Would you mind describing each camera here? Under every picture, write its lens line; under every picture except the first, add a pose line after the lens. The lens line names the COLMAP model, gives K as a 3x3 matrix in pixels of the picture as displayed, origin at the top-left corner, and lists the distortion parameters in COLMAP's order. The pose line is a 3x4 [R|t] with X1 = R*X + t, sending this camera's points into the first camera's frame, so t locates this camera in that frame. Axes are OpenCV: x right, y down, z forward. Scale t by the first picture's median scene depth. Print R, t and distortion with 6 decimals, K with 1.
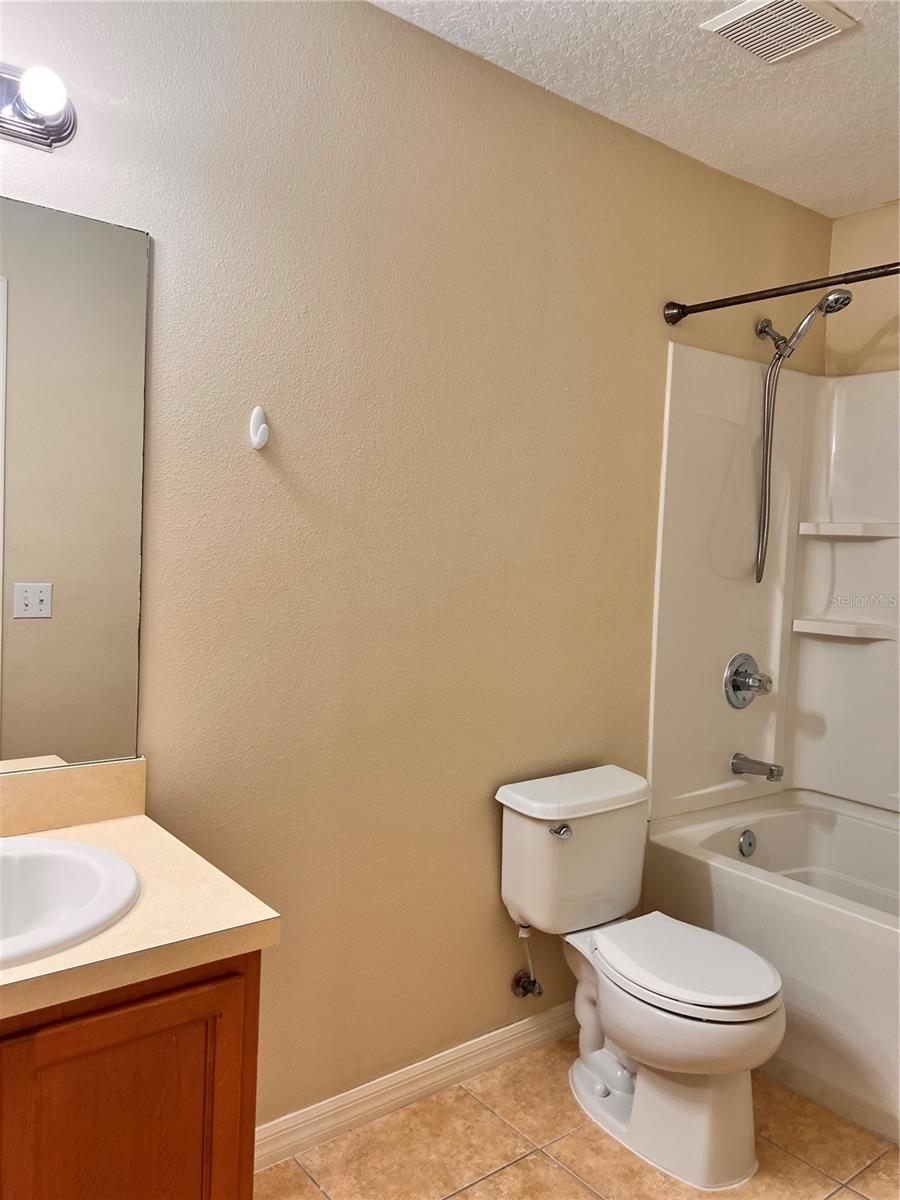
lens RADIAL K [[906.1, 0, 440.2], [0, 906.1, 591.1], [0, 0, 1]] dist [0.045957, -0.051616]
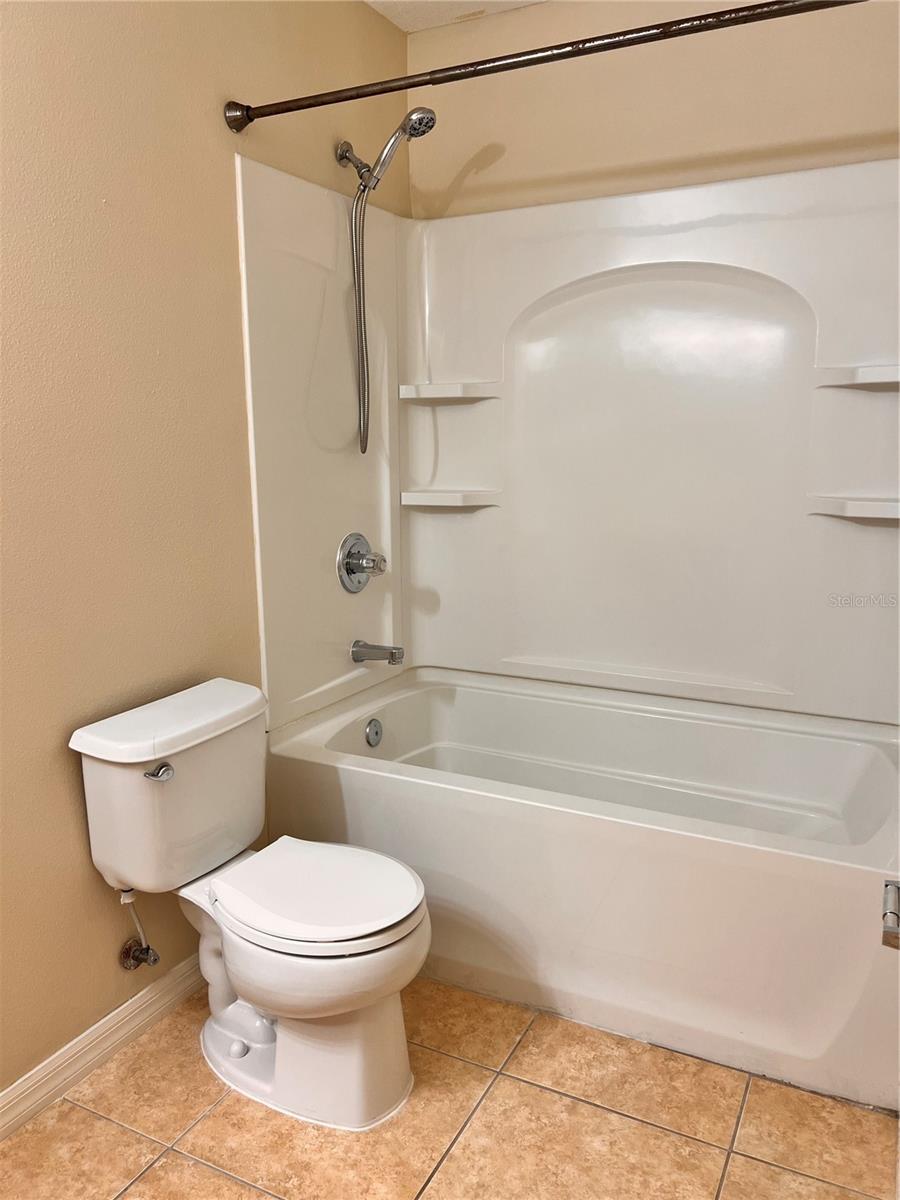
lens RADIAL K [[906.1, 0, 455.4], [0, 906.1, 602.5], [0, 0, 1]] dist [0.045957, -0.051616]
pose [[0.901915, -0.121194, 0.414560, 0.048107], [0.064948, 0.986967, 0.147234, 0.012503], [-0.427001, -0.105867, 0.898032, 0.162524]]
